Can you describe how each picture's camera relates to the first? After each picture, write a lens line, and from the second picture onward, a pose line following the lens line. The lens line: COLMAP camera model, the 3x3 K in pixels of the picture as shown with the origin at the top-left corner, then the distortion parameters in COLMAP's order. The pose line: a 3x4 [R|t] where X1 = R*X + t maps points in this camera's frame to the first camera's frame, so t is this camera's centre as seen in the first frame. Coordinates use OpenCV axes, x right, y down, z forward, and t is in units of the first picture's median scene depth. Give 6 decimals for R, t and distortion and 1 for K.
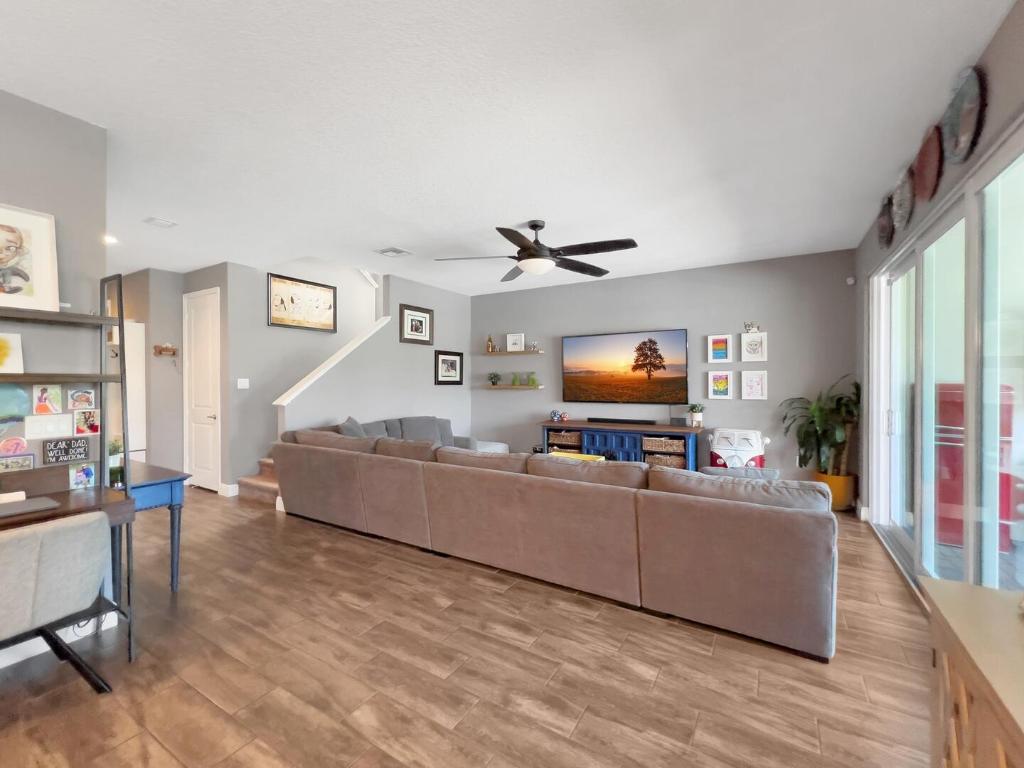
lens RADIAL K [[428.7, 0, 511.3], [0, 428.7, 381.1], [0, 0, 1]] dist [-0.000440, 0.000101]
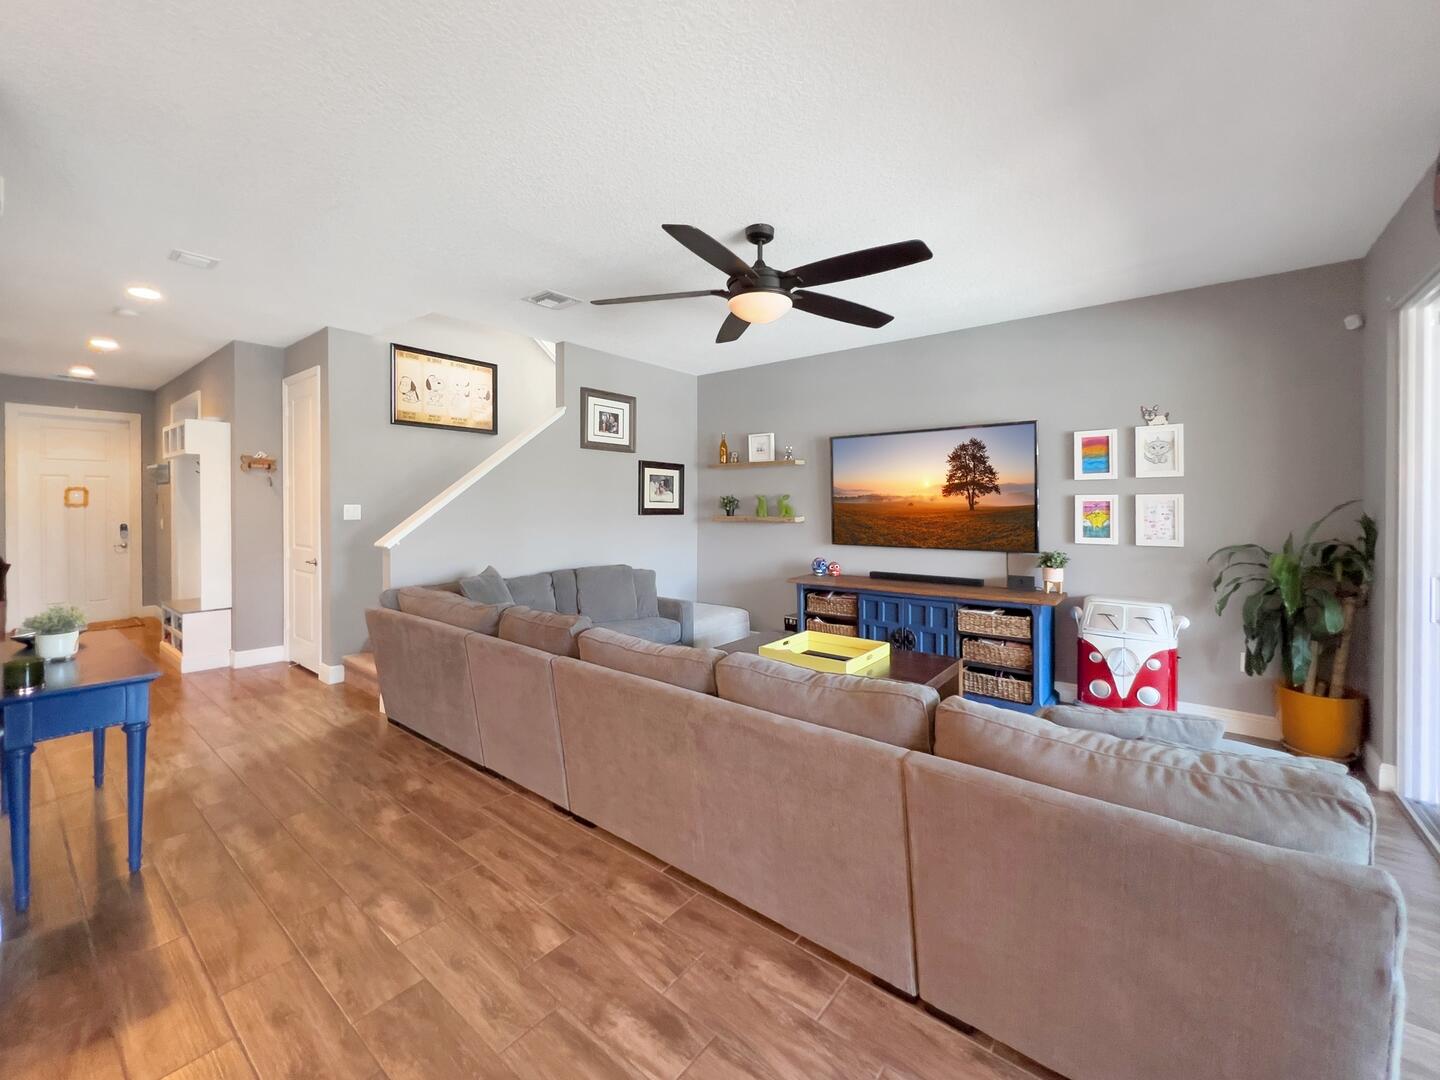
lens RADIAL K [[602.9, 0, 766.6], [0, 602.9, 508.1], [0, 0, 1]] dist [-0.000440, 0.000101]
pose [[0.998642, 0.001734, -0.052063, 0.102451], [-0.001568, 0.999994, 0.003225, -0.007827], [0.052068, -0.003139, 0.998639, 0.198872]]
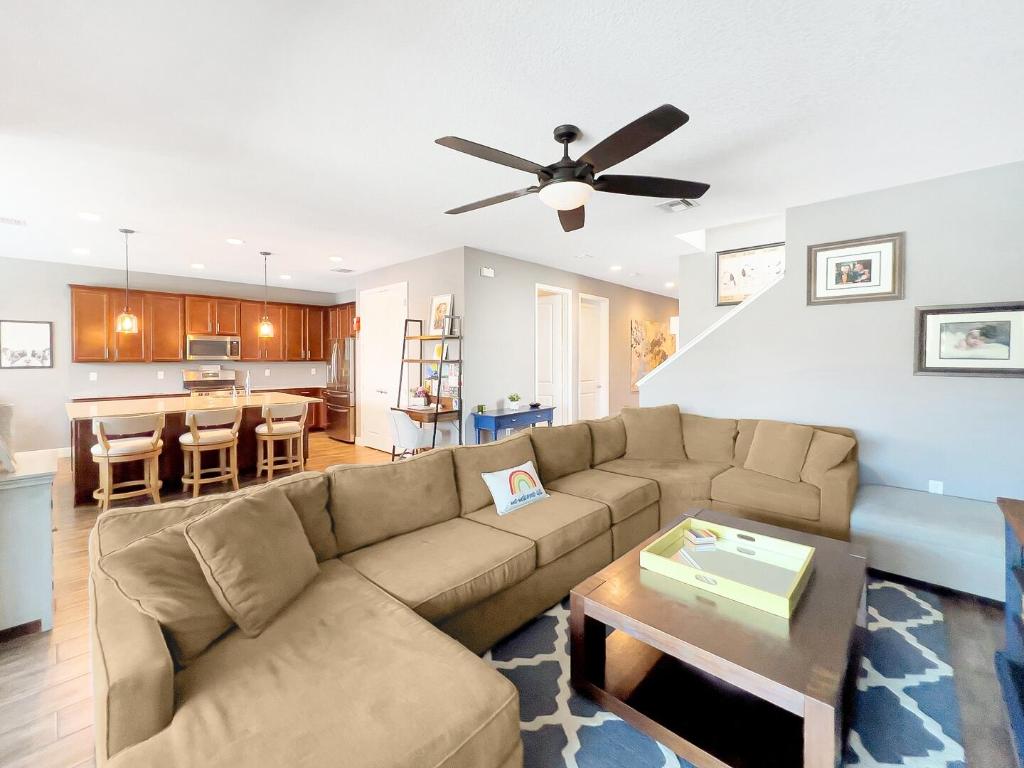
lens RADIAL K [[428.7, 0, 471.0], [0, 428.7, 362.2], [0, 0, 1]] dist [-0.000440, 0.000101]
pose [[-0.244747, 0.009591, -0.969539, 0.796331], [-0.005142, 0.999924, 0.011189, -0.017427], [0.969573, 0.007724, -0.244680, 1.085903]]
